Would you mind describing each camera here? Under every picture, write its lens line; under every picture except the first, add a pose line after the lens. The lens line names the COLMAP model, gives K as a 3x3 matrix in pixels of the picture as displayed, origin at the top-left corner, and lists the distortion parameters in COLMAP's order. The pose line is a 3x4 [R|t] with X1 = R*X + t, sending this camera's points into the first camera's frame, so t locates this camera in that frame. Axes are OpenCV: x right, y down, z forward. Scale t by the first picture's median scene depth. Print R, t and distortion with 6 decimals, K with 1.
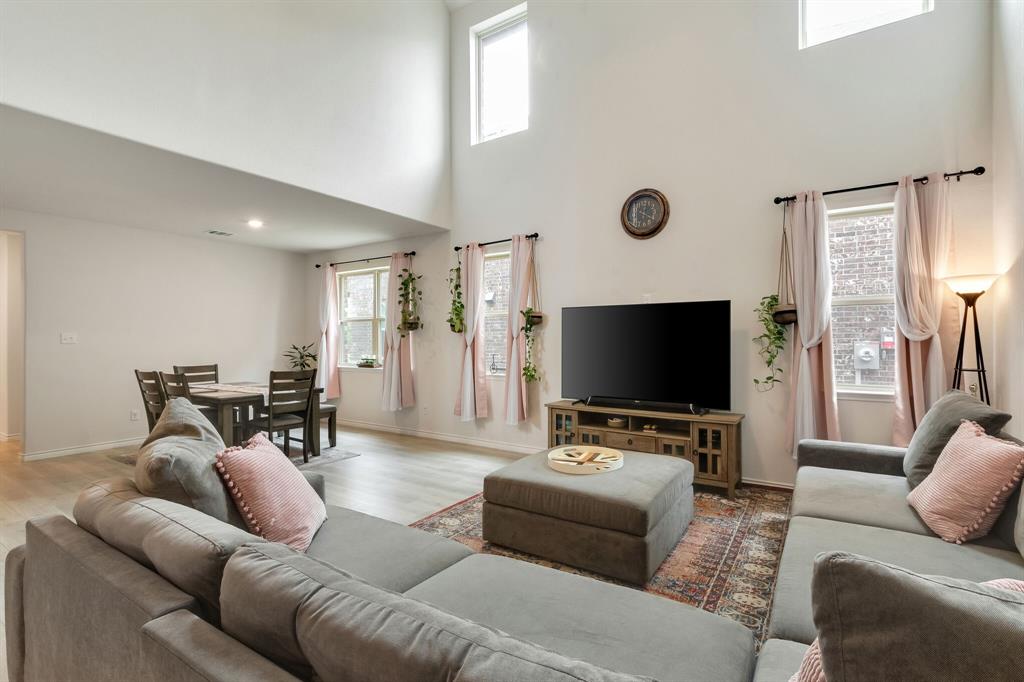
lens RADIAL K [[461.7, 0, 533.8], [0, 461.7, 340.6], [0, 0, 1]] dist [-0.002335, -0.001164]
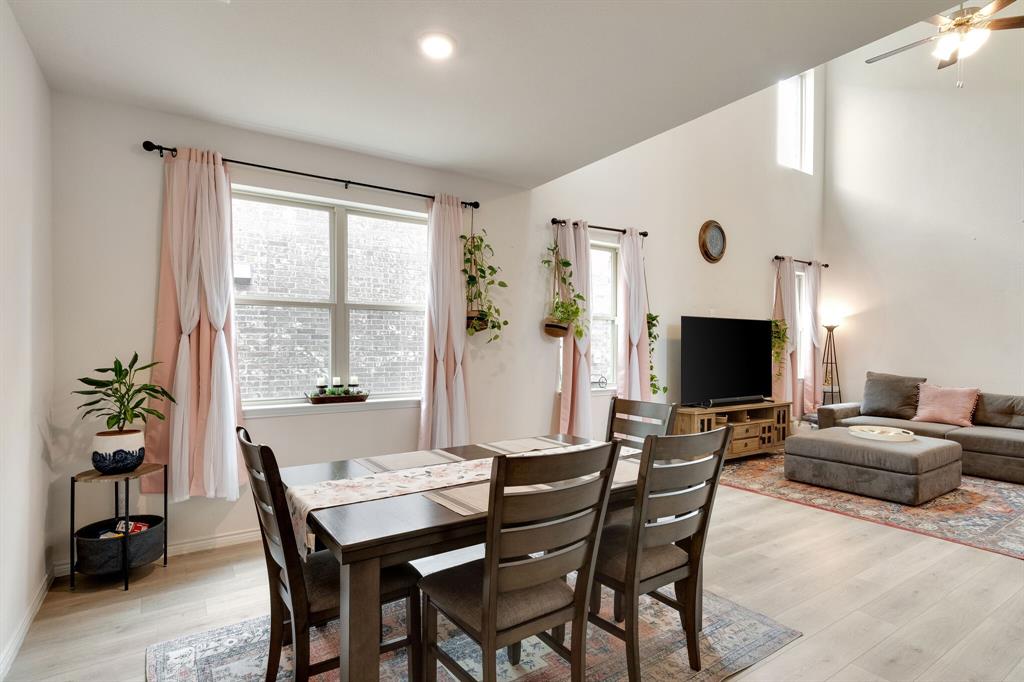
lens RADIAL K [[520.3, 0, 516.6], [0, 520.3, 348.7], [0, 0, 1]] dist [-0.002601, -0.000224]
pose [[0.402968, 0.002300, 0.915211, -0.878790], [-0.001099, 0.999997, -0.002030, 0.002802], [-0.915213, -0.000188, 0.402969, 0.676151]]
